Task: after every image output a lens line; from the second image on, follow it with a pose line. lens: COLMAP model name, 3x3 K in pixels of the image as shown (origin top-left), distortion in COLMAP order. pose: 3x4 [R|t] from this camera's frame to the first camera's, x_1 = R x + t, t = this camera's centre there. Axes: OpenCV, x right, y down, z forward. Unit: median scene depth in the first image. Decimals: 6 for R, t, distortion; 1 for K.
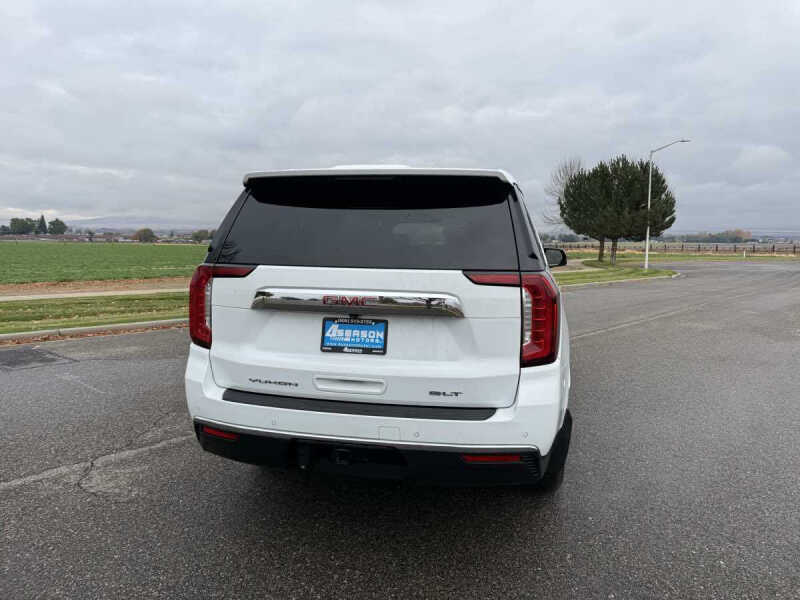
lens RADIAL K [[554.6, 0, 403.8], [0, 554.6, 299.8], [0, 0, 1]] dist [0.076512, -0.104464]
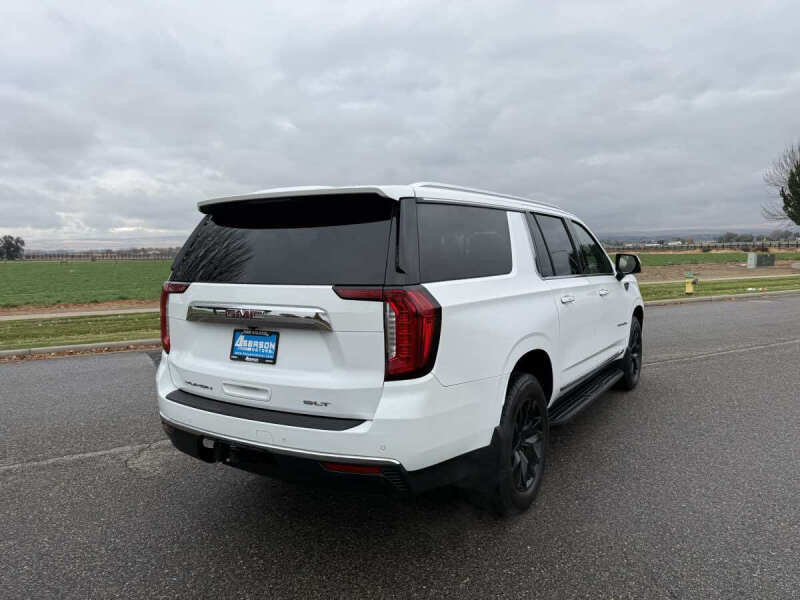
lens RADIAL K [[553.5, 0, 402.0], [0, 553.5, 311.6], [0, 0, 1]] dist [0.073852, -0.099774]
pose [[0.939789, 0.002484, -0.341747, 0.562913], [-0.000494, 0.999982, 0.005910, -0.010028], [0.341756, -0.005385, 0.939773, 0.069437]]
